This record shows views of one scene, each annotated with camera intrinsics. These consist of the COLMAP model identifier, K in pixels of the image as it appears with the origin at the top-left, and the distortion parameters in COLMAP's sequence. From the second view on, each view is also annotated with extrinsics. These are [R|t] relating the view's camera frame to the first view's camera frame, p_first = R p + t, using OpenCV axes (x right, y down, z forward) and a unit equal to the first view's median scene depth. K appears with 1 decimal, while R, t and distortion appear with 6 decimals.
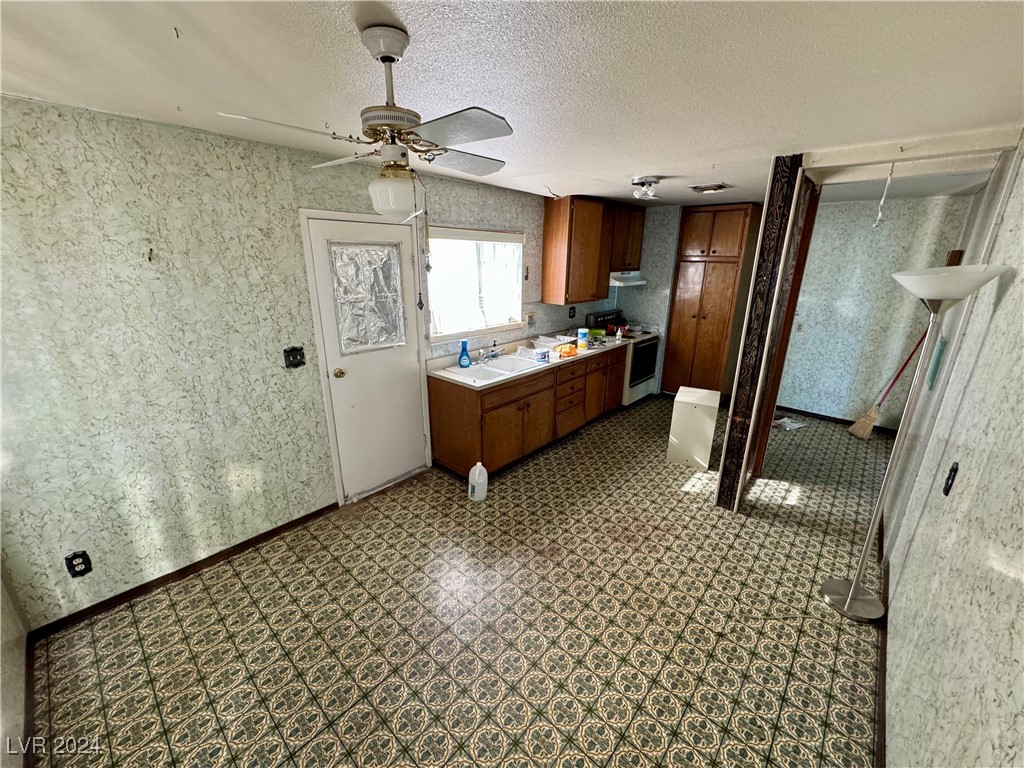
lens RADIAL K [[408.6, 0, 512.0], [0, 408.6, 384.0], [0, 0, 1]] dist [-0.003051, 0.000401]
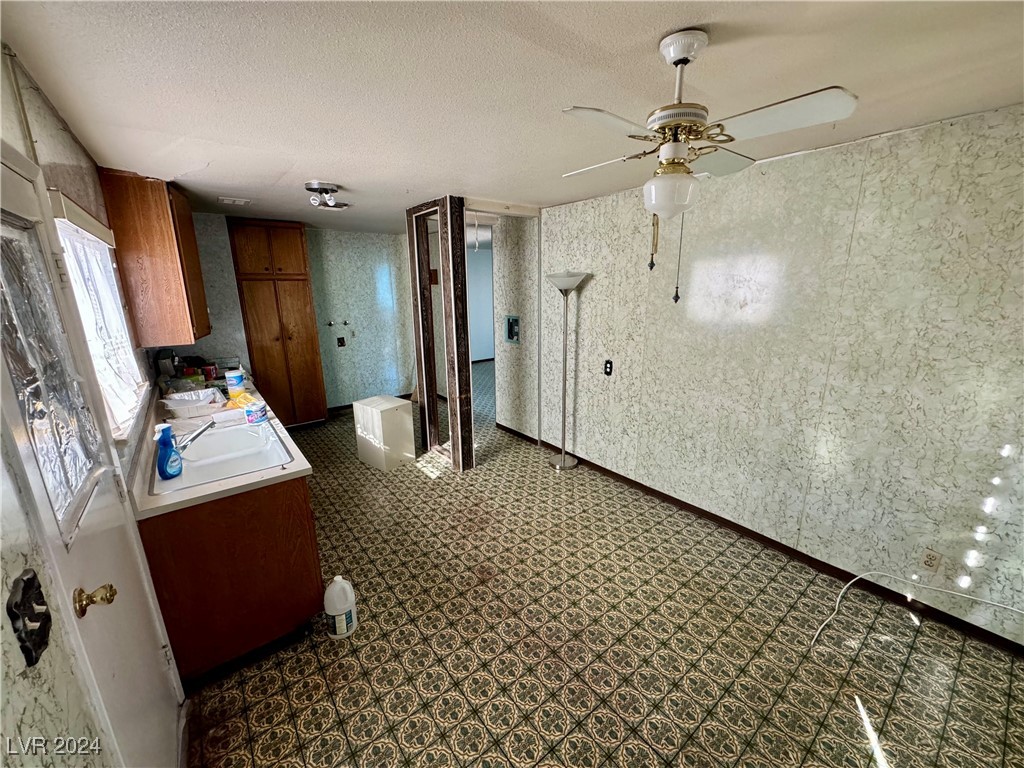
lens RADIAL K [[408.6, 0, 512.0], [0, 408.6, 384.0], [0, 0, 1]] dist [-0.003051, 0.000401]
pose [[0.174042, -0.250530, 0.952336, -0.621603], [0.307617, 0.932530, 0.189102, -0.143573], [-0.935458, 0.260043, 0.239367, 0.541774]]
